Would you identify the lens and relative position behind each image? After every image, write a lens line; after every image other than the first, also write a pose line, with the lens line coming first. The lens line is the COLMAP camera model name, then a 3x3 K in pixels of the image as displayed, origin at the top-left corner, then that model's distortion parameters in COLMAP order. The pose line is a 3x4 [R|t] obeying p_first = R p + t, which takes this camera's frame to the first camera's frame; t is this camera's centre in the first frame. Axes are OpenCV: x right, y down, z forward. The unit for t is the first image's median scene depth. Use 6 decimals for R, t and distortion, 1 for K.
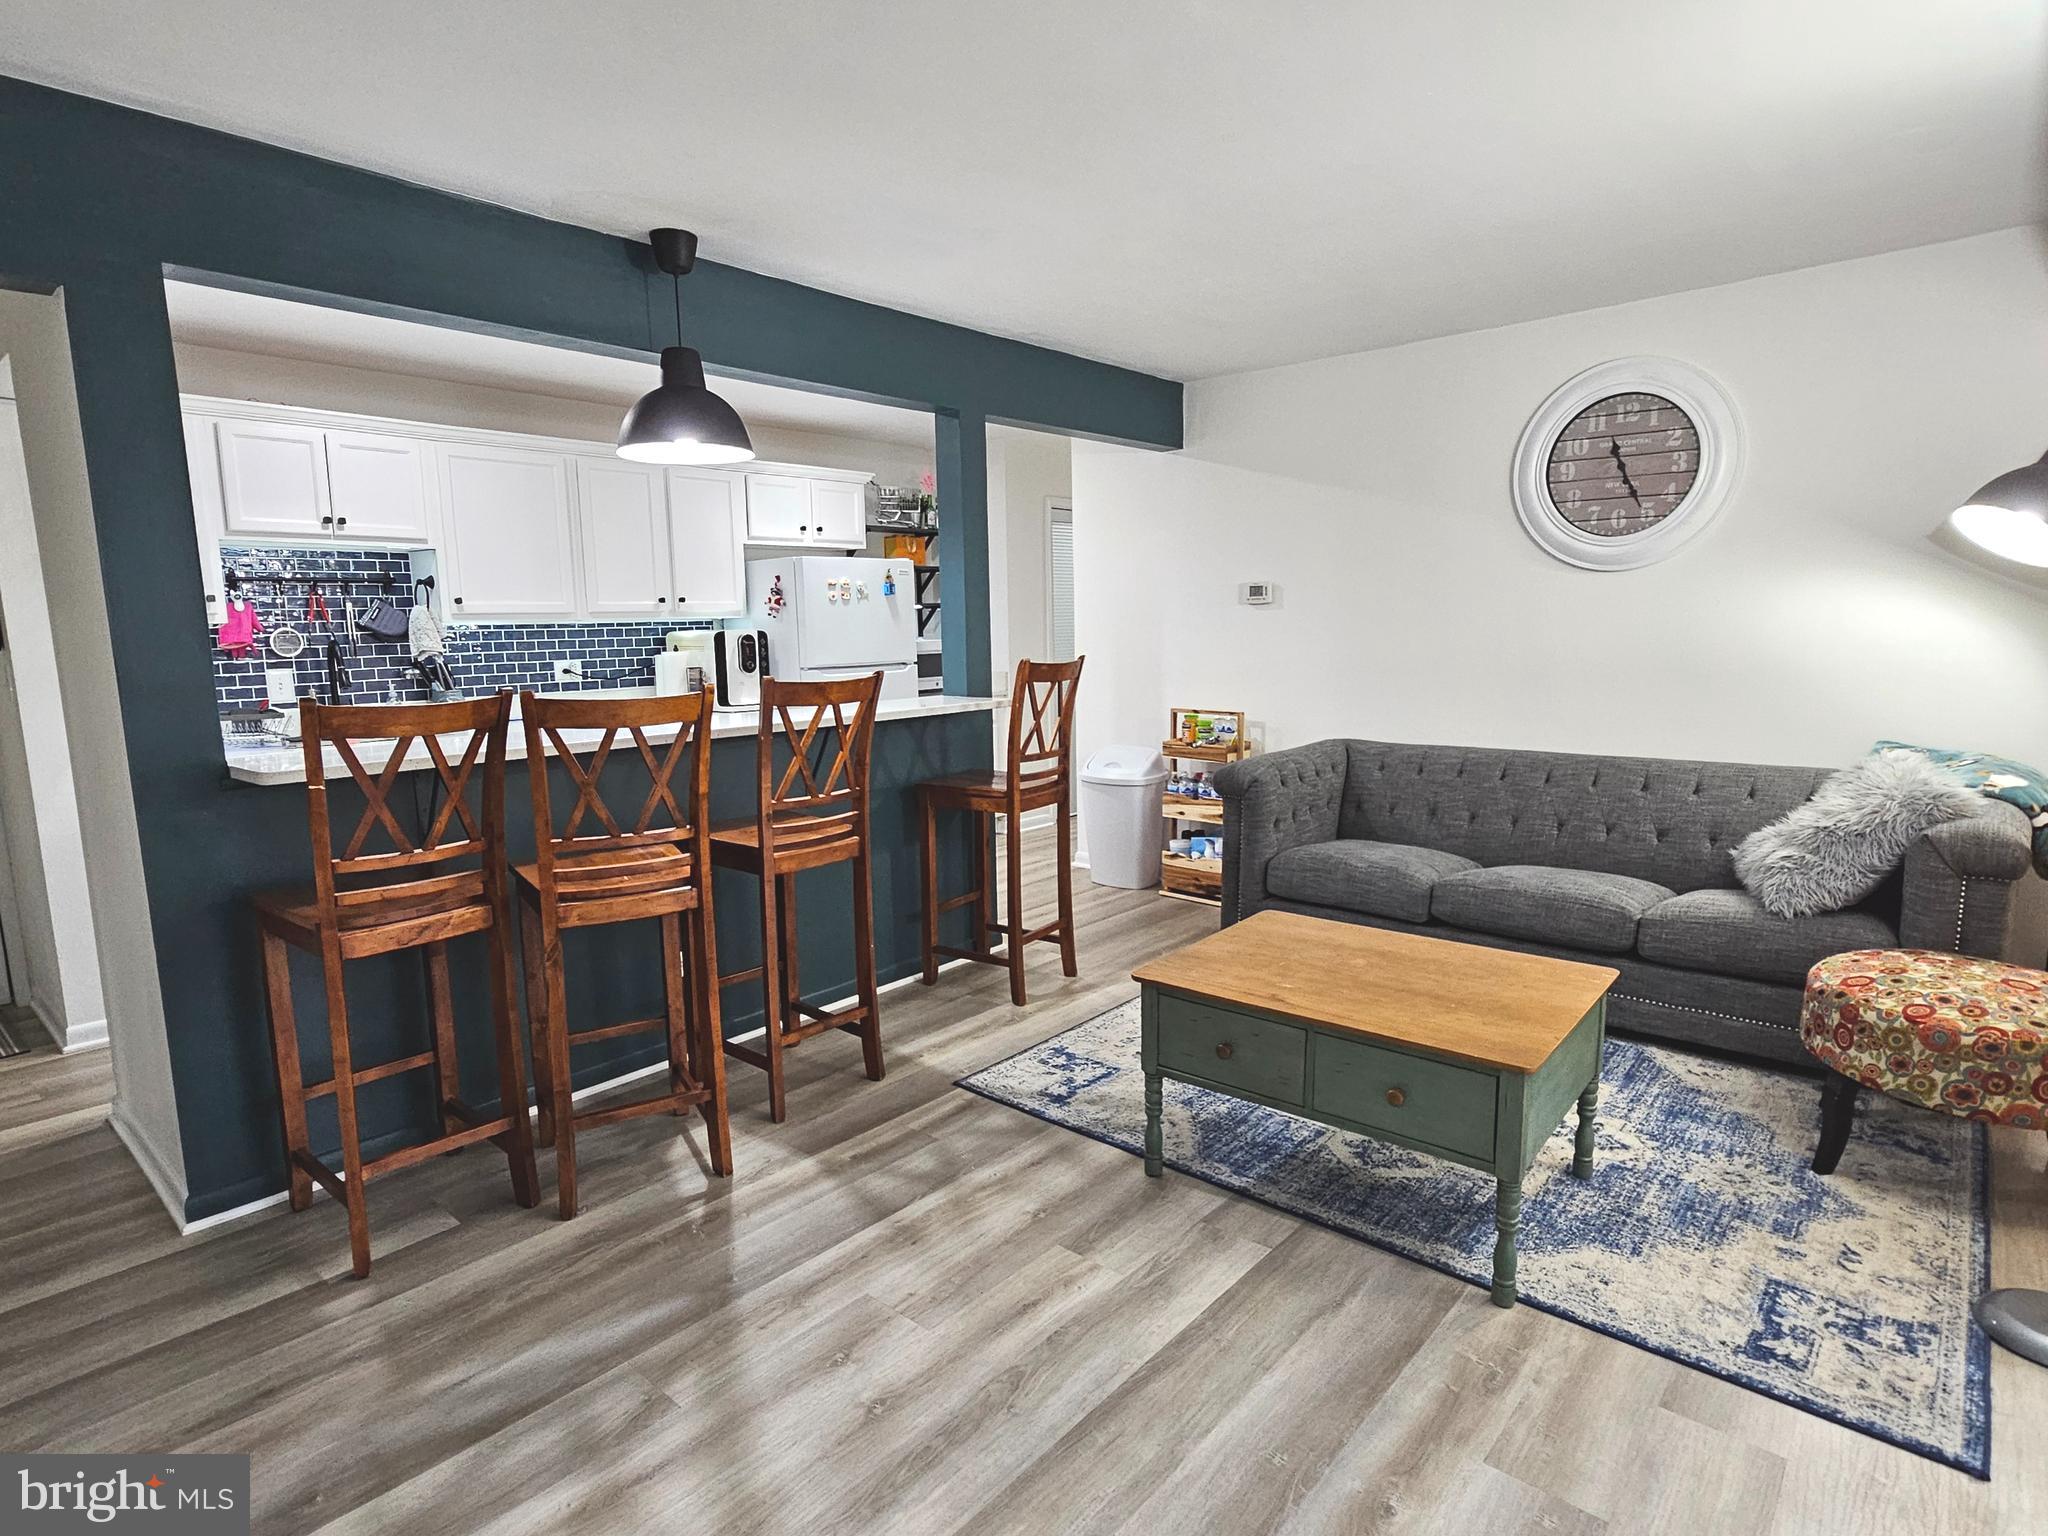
lens RADIAL K [[1095.9, 0, 1016.0], [0, 1095.9, 781.5], [0, 0, 1]] dist [-0.003824, -0.000529]
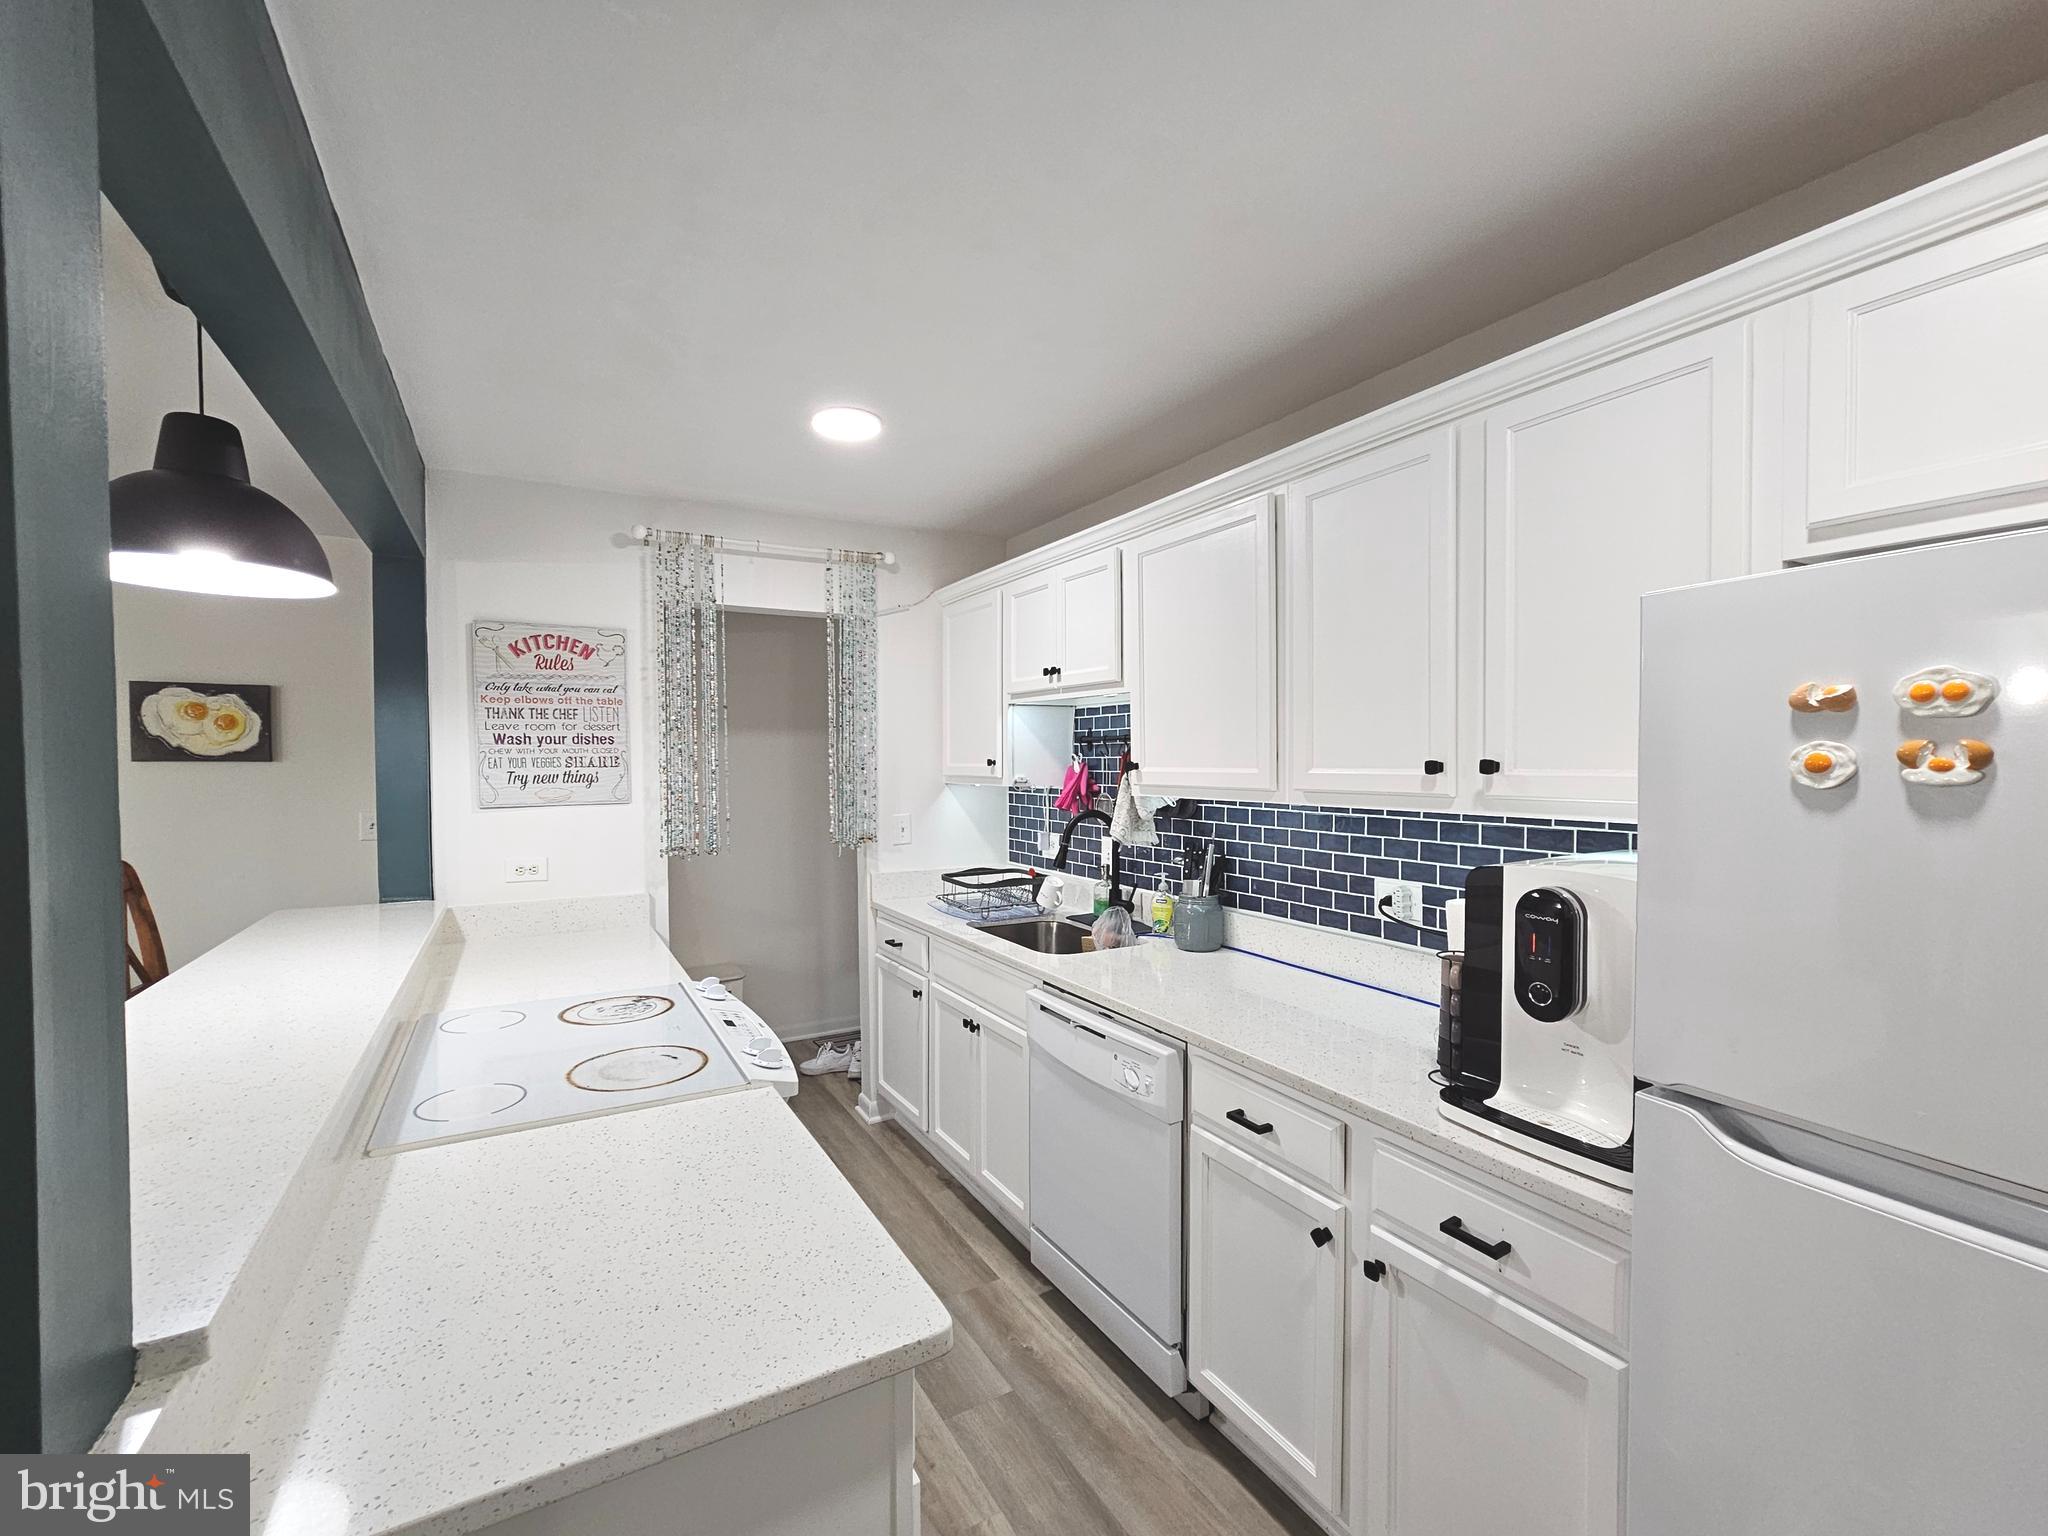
lens RADIAL K [[867.5, 0, 1021.8], [0, 867.5, 780.0], [0, 0, 1]] dist [0.007896, -0.009628]
pose [[-0.320290, 0.044711, -0.946264, 0.032525], [-0.127517, 0.987760, 0.089834, -0.329594], [0.938698, 0.149438, -0.310668, 1.858931]]
